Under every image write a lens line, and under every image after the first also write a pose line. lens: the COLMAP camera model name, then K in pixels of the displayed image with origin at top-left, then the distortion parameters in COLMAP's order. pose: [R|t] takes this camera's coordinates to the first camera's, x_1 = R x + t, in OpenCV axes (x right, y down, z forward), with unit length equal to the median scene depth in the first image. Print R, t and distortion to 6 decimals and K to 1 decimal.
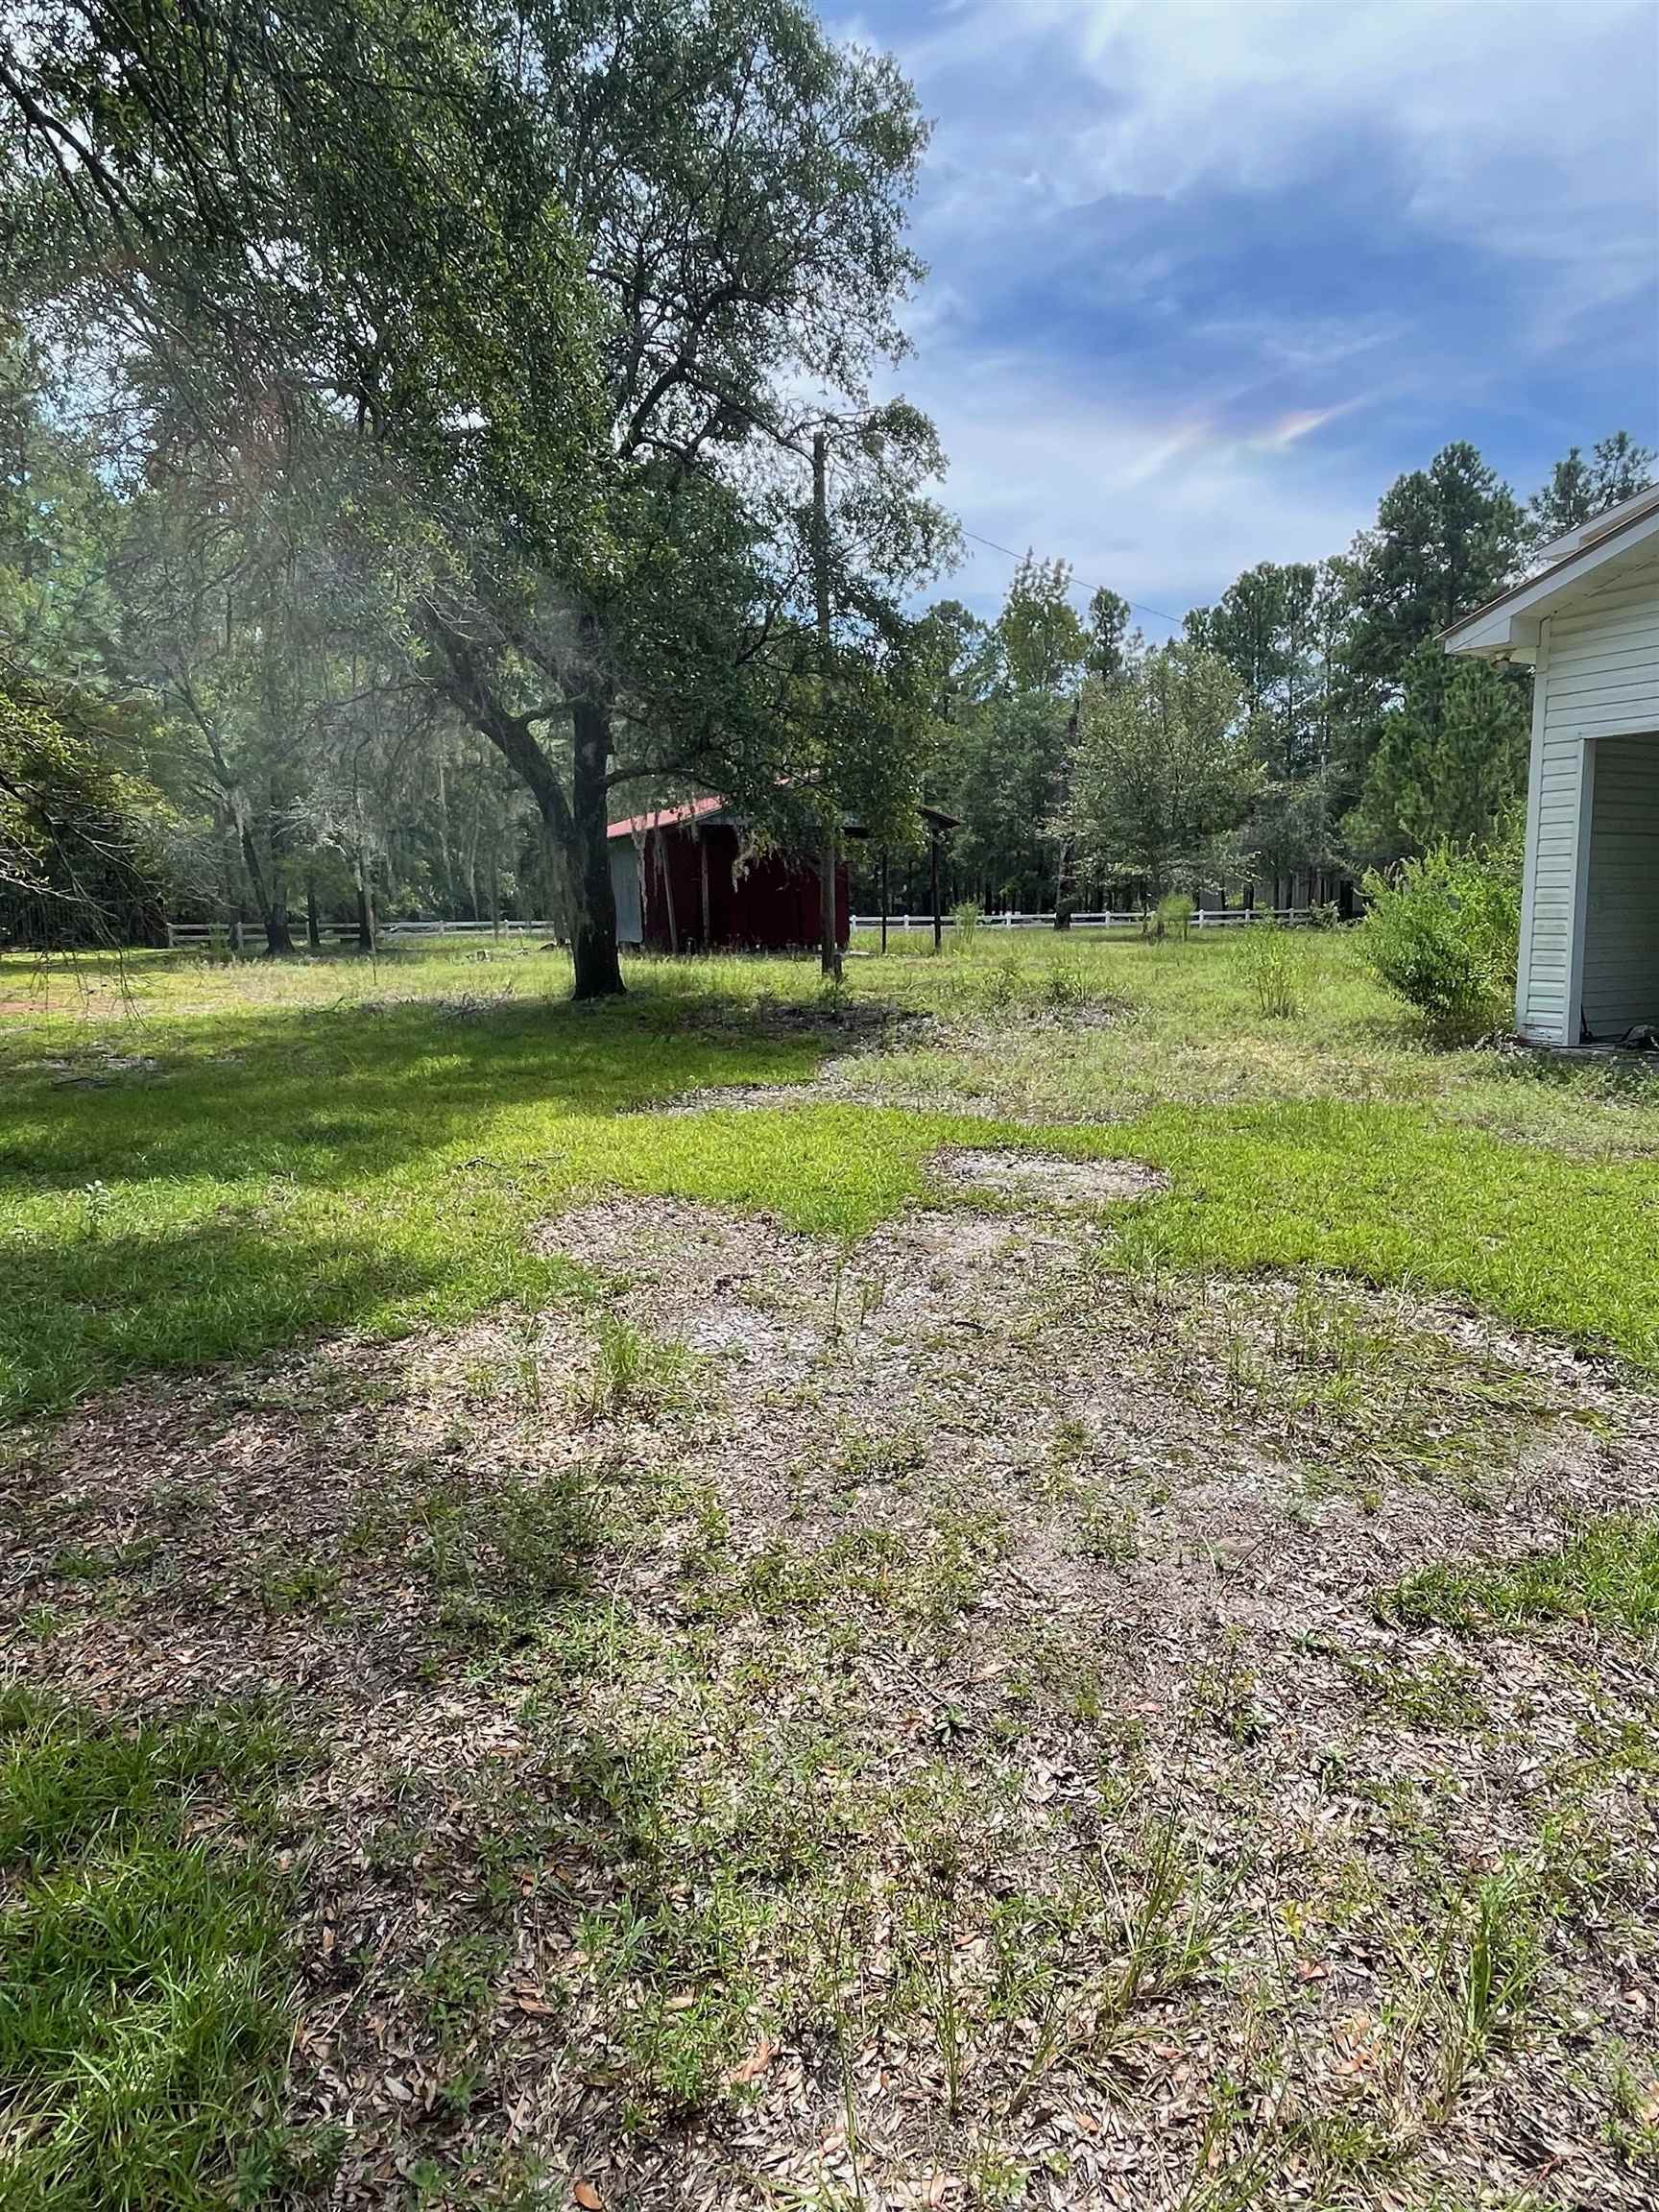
lens RADIAL K [[1320.7, 0, 834.1], [0, 1320.7, 1111.6], [0, 0, 1]] dist [-0.020195, 0.012405]
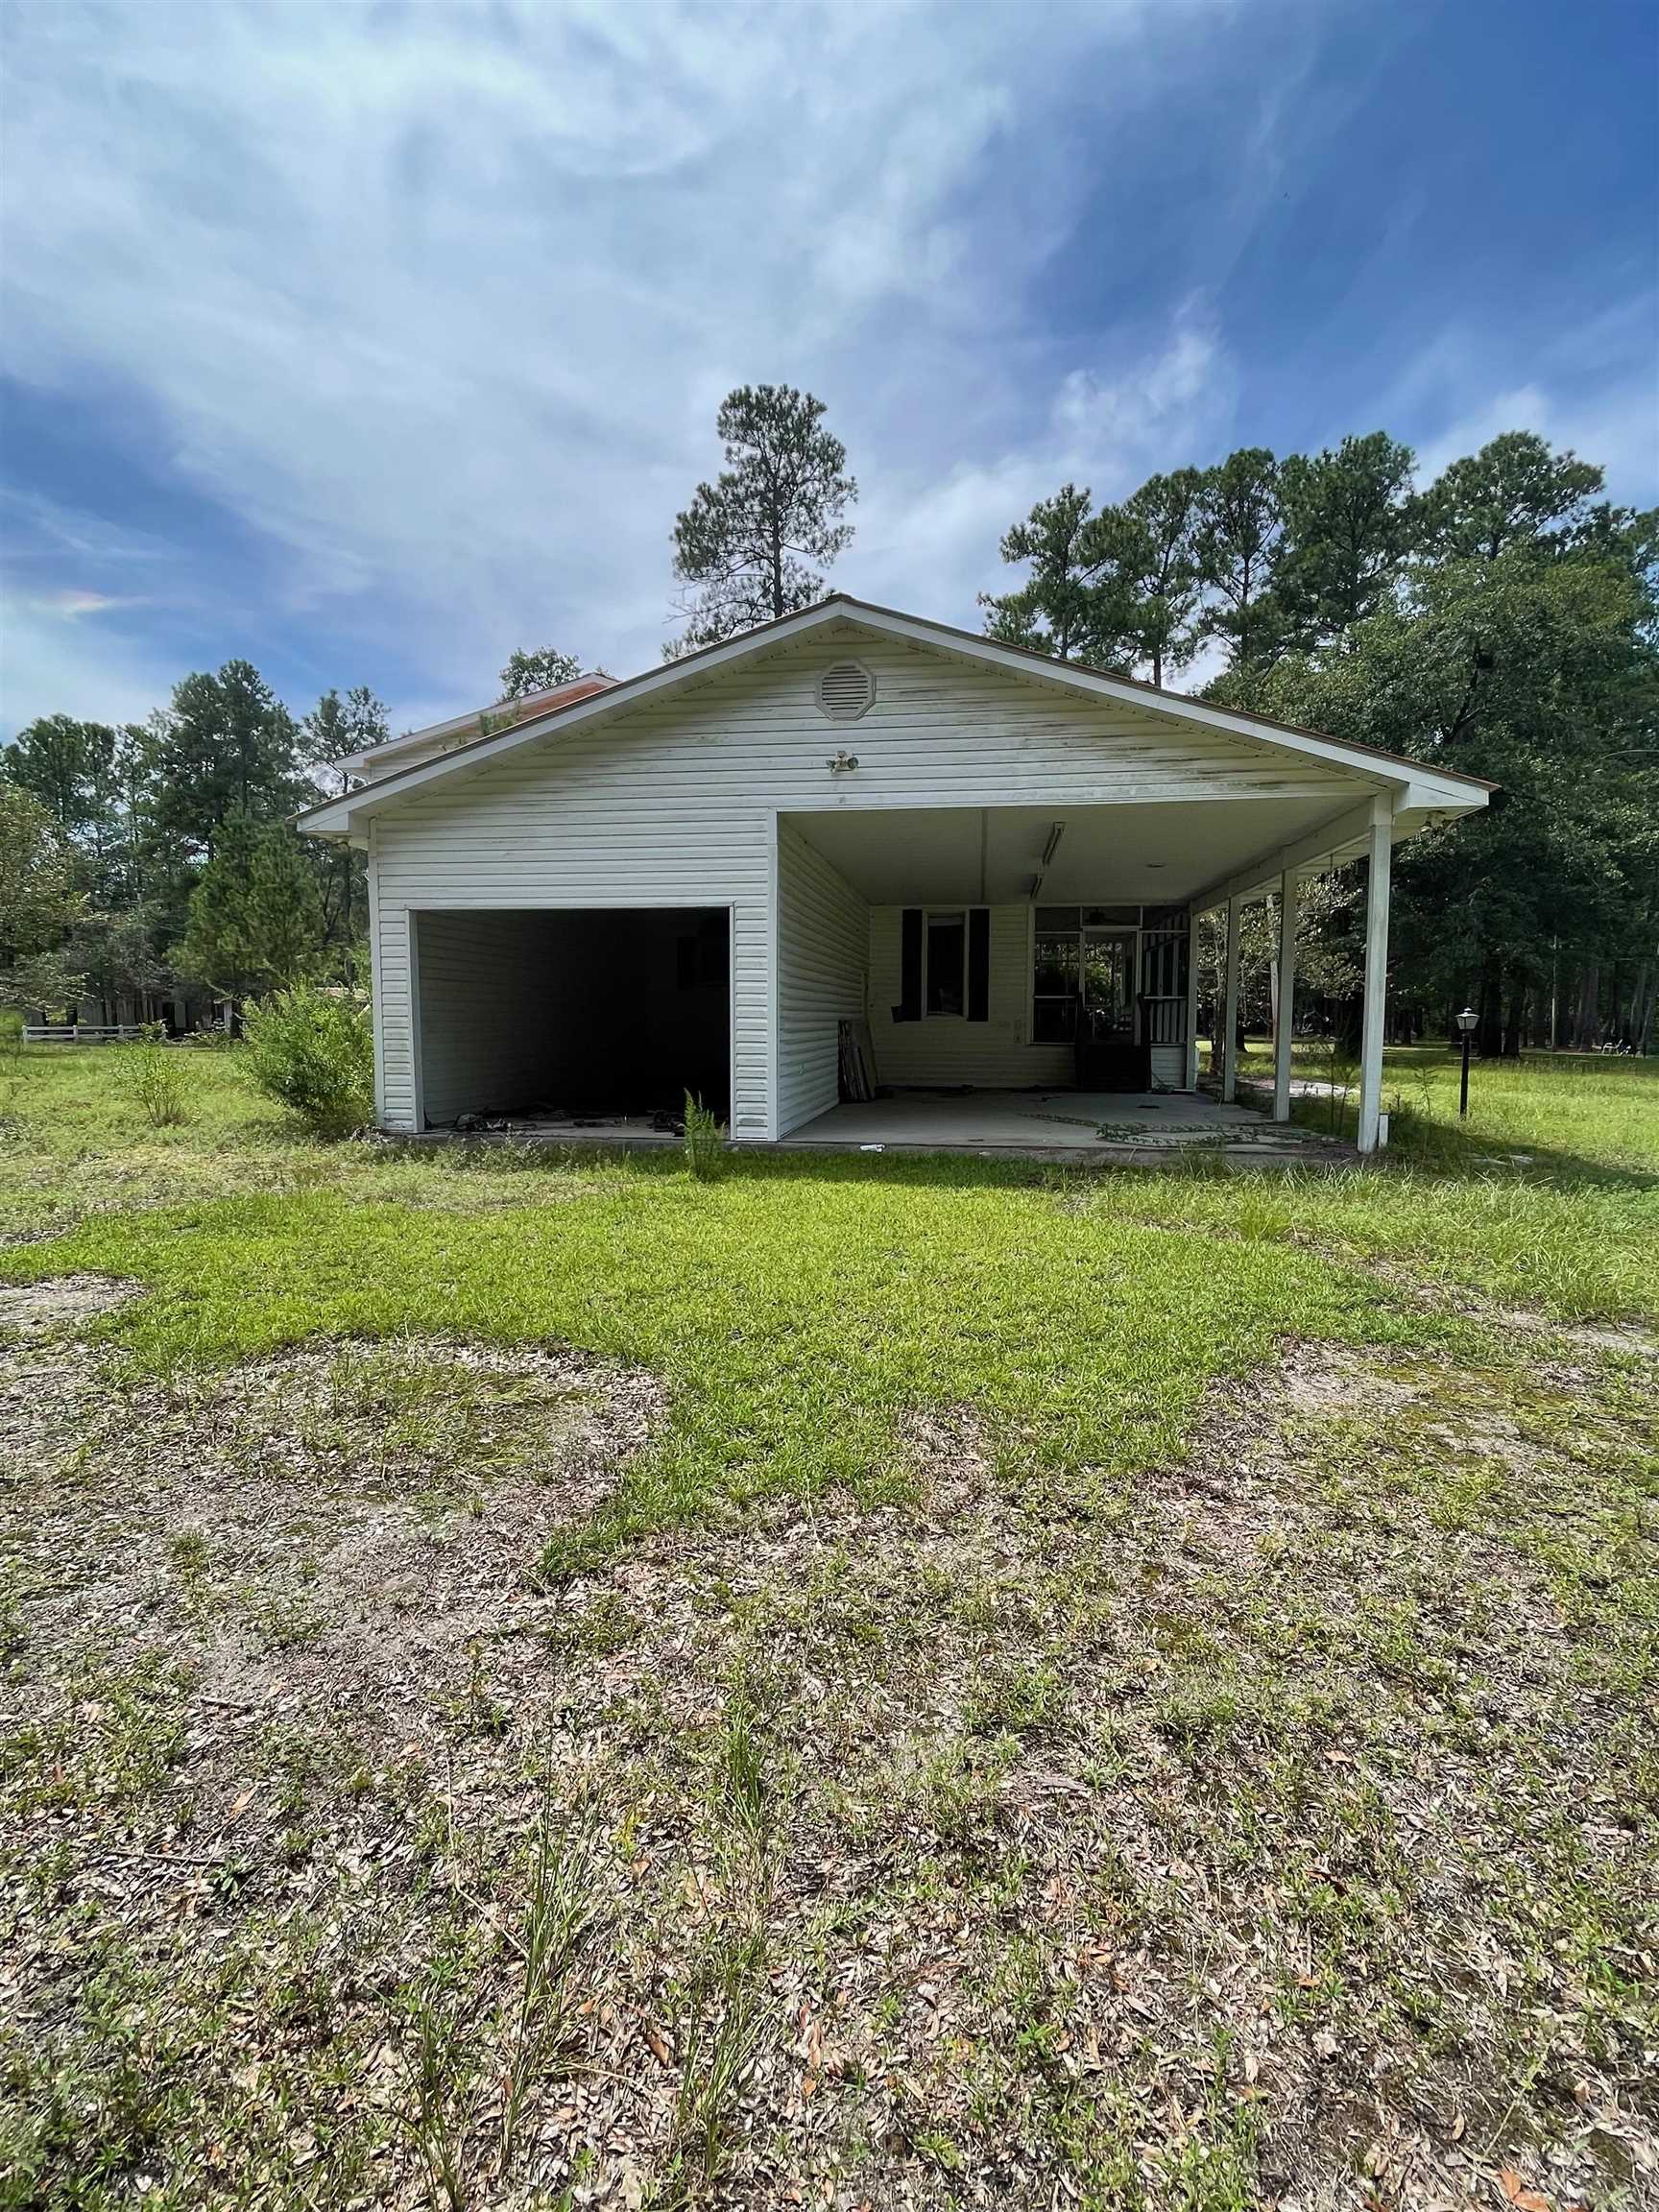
lens RADIAL K [[1043.5, 0, 819.1], [0, 1043.5, 1087.4], [0, 0, 1]] dist [-0.003697, 0.005103]
pose [[0.597232, -0.037199, 0.801206, -0.142319], [0.112330, 0.992958, -0.037631, -0.023672], [-0.794164, 0.112474, 0.597205, 0.066305]]
